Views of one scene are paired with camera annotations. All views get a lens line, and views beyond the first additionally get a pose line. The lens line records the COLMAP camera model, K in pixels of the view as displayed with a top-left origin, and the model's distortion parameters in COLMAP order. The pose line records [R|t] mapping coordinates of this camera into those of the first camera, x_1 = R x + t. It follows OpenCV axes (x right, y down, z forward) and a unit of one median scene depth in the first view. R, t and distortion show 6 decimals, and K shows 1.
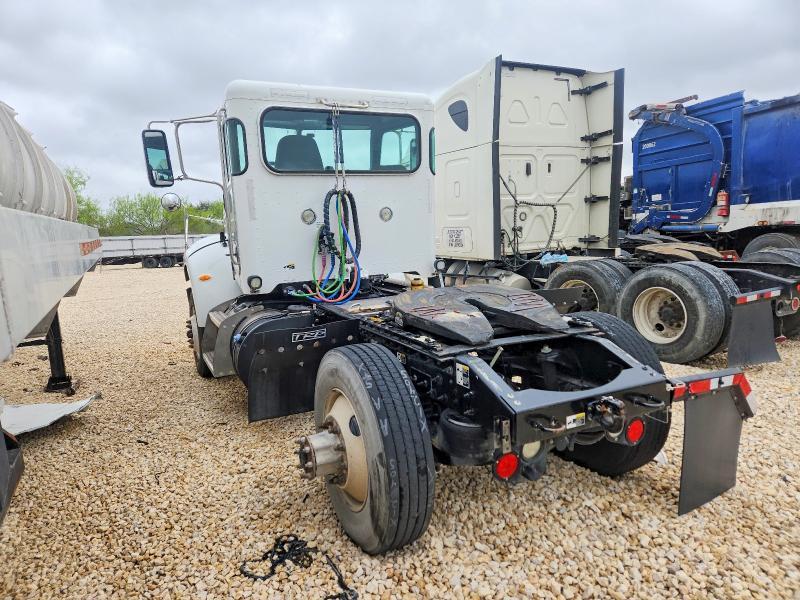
lens RADIAL K [[558.7, 0, 400.5], [0, 558.7, 303.0], [0, 0, 1]] dist [0.116219, -0.112220]
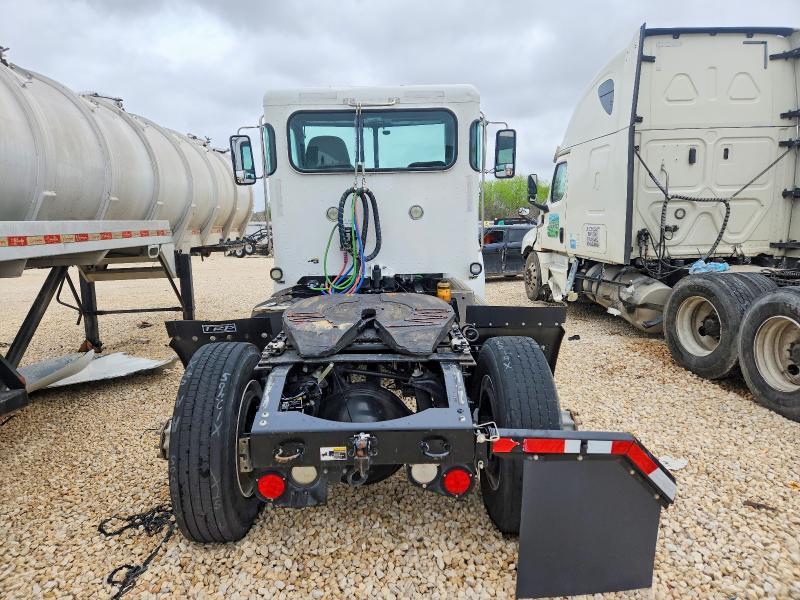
lens RADIAL K [[558.7, 0, 400.5], [0, 558.7, 303.0], [0, 0, 1]] dist [0.116219, -0.112220]
pose [[0.895668, 0.092373, -0.435023, 0.388201], [-0.083073, 0.995724, 0.040395, -0.039712], [0.436895, -0.000042, 0.899513, 0.114762]]
